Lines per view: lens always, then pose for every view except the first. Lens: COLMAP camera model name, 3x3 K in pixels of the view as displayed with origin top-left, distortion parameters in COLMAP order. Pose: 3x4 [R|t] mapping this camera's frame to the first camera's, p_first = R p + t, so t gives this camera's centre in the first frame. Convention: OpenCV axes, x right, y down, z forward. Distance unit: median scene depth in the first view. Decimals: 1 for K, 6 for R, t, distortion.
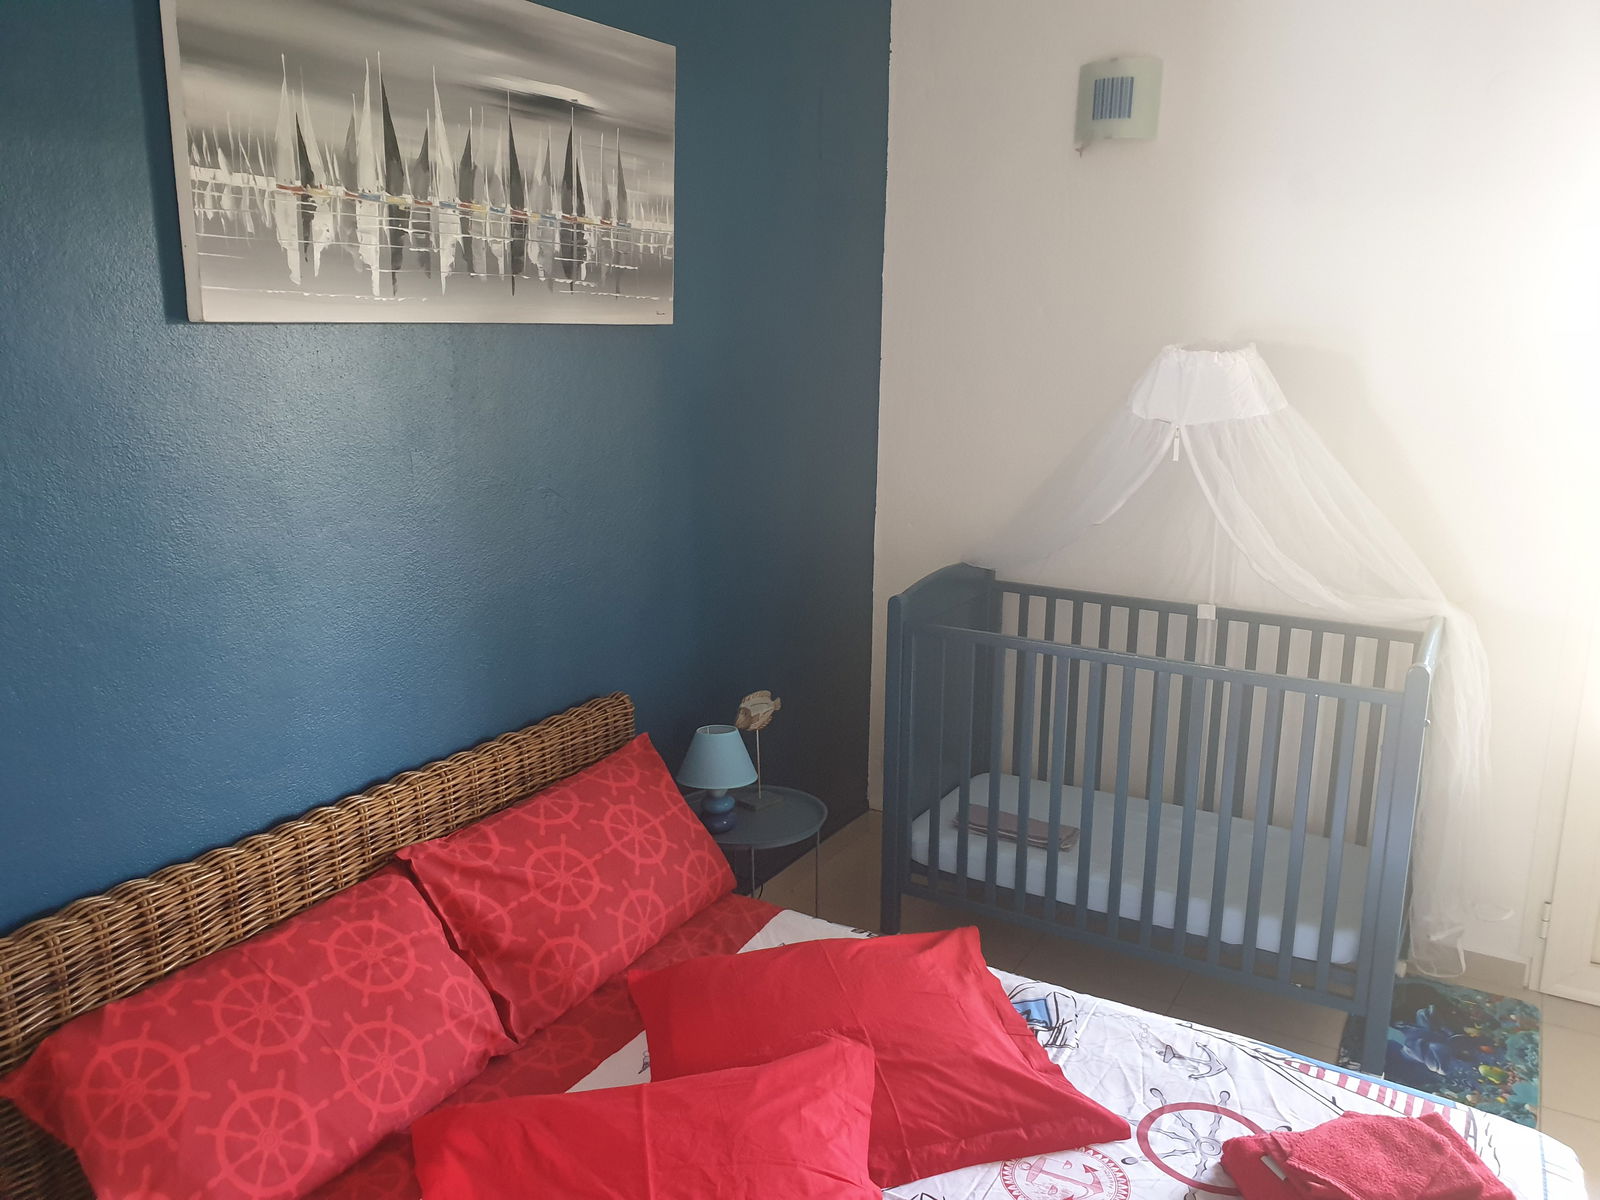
lens RADIAL K [[1243.6, 0, 809.4], [0, 1243.6, 595.1], [0, 0, 1]] dist [0.005299, 0.008154]
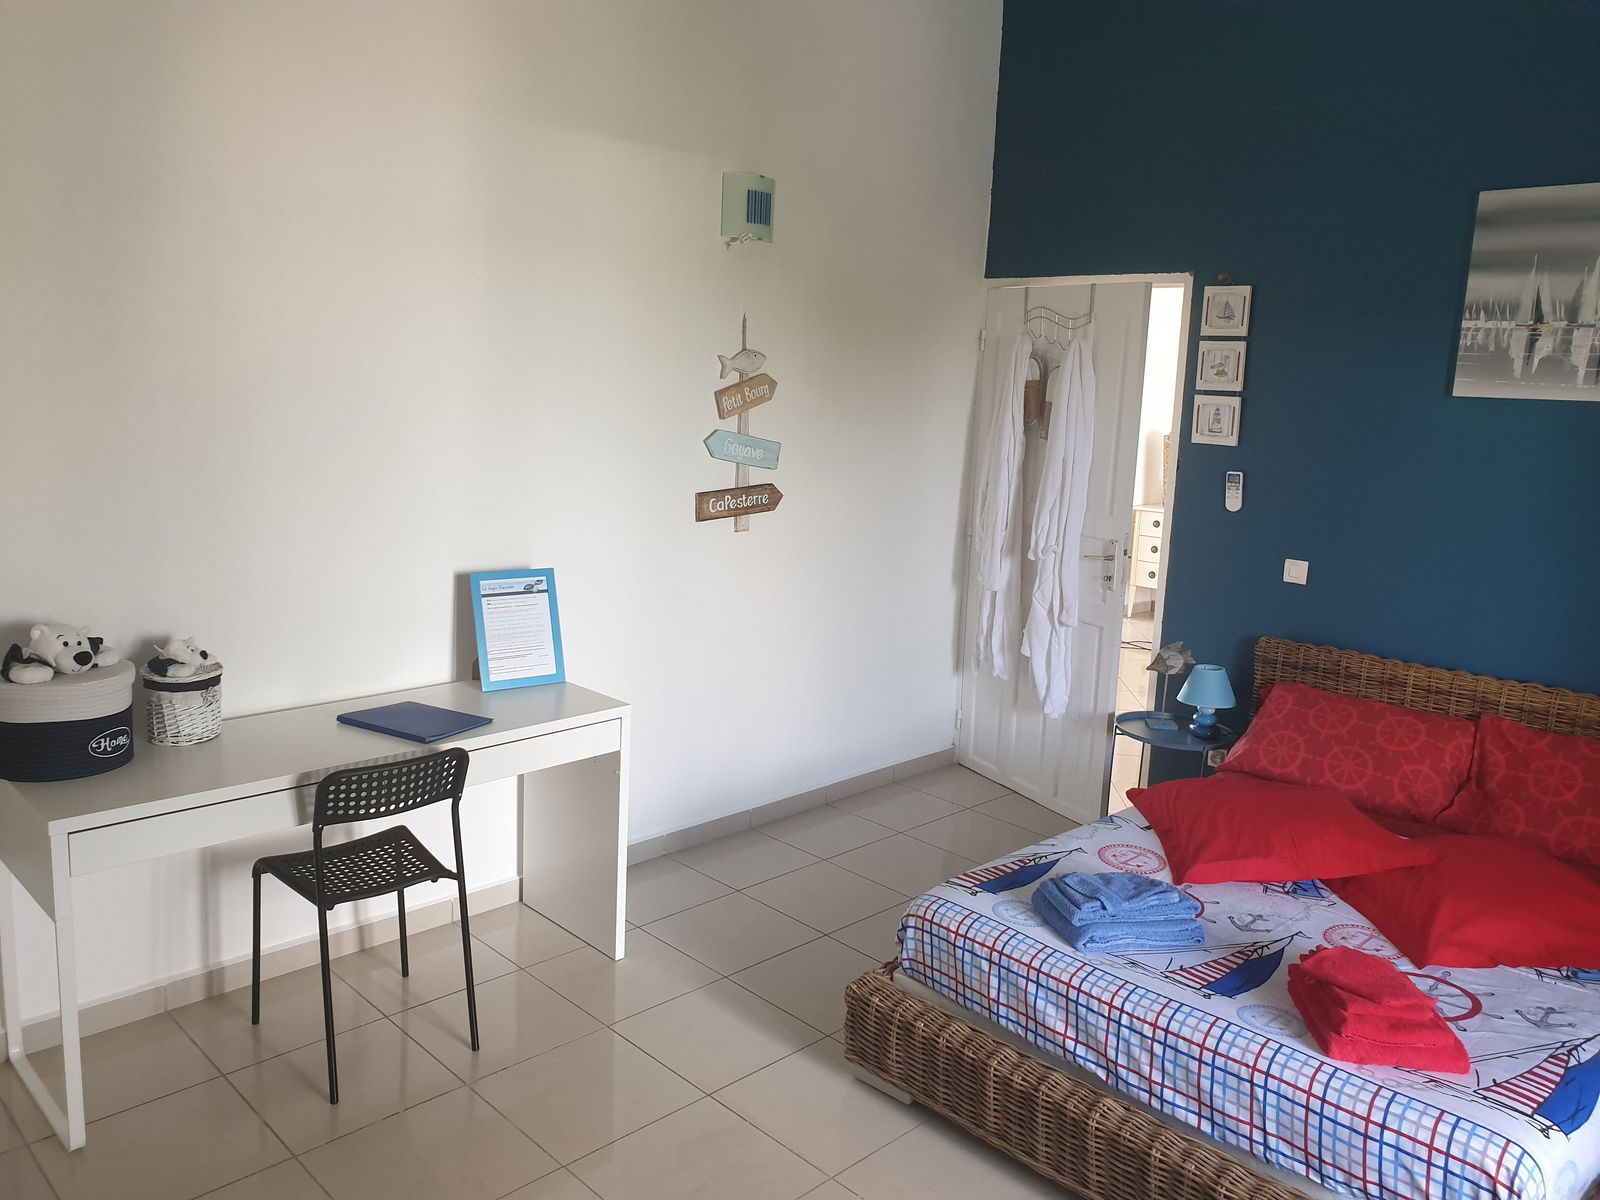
lens RADIAL K [[1243.6, 0, 809.4], [0, 1243.6, 595.1], [0, 0, 1]] dist [0.005299, 0.008154]
pose [[-0.258866, 0.150211, -0.954162, 1.650146], [-0.247415, 0.944566, 0.215825, -0.088833], [0.933689, 0.291943, -0.207351, 0.513989]]
